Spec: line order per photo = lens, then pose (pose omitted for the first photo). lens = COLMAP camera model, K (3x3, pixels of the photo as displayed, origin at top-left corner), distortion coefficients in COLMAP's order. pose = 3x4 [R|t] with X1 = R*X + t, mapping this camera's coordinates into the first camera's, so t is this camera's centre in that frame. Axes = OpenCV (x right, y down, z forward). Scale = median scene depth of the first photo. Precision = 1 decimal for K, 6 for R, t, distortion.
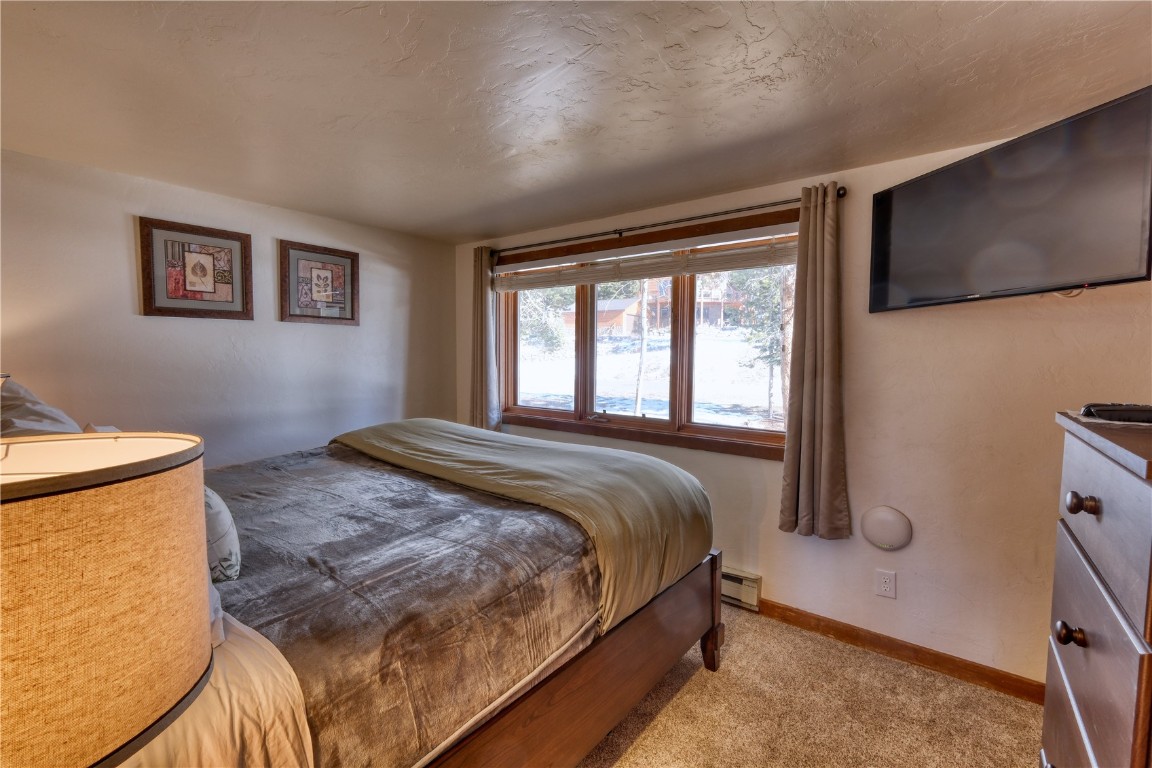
lens RADIAL K [[500.4, 0, 573.1], [0, 500.4, 385.0], [0, 0, 1]] dist [-0.000988, -0.000171]
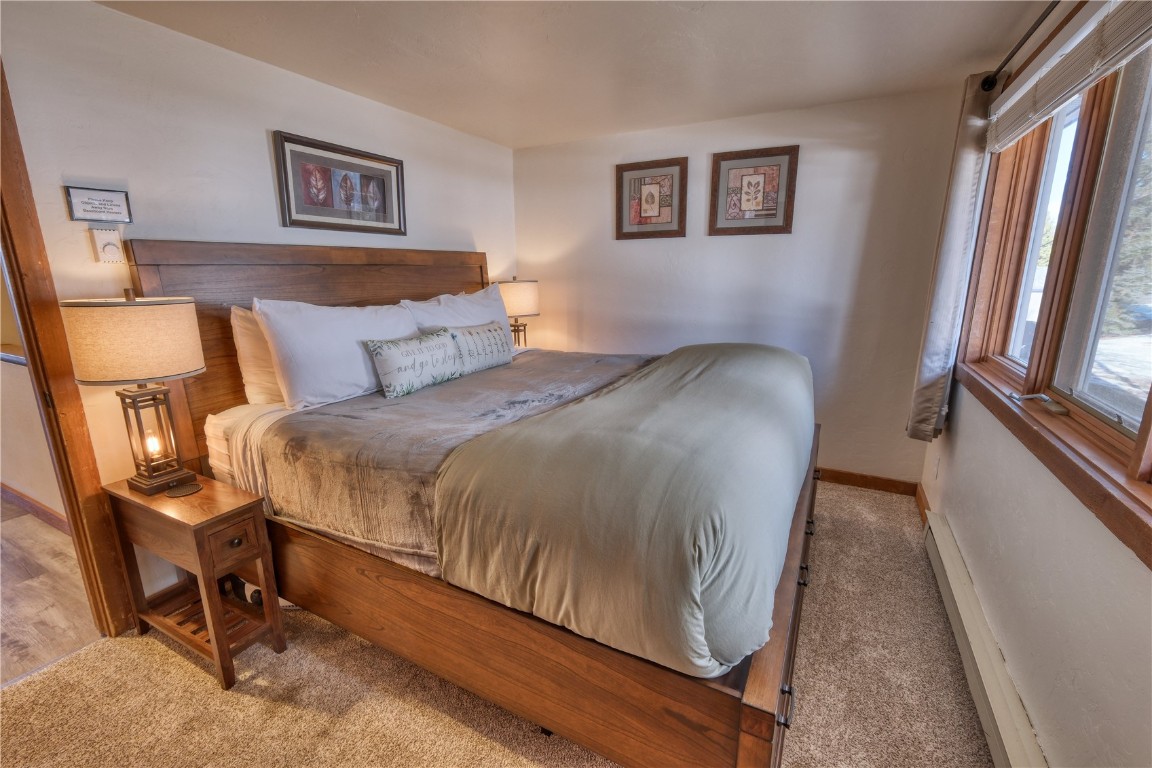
lens RADIAL K [[500.4, 0, 574.8], [0, 500.4, 385.1], [0, 0, 1]] dist [-0.000988, -0.000171]
pose [[0.193220, 0.212702, -0.957822, 0.460541], [-0.051344, 0.977073, 0.206620, -0.024046], [0.979811, 0.009256, 0.199711, 0.534171]]
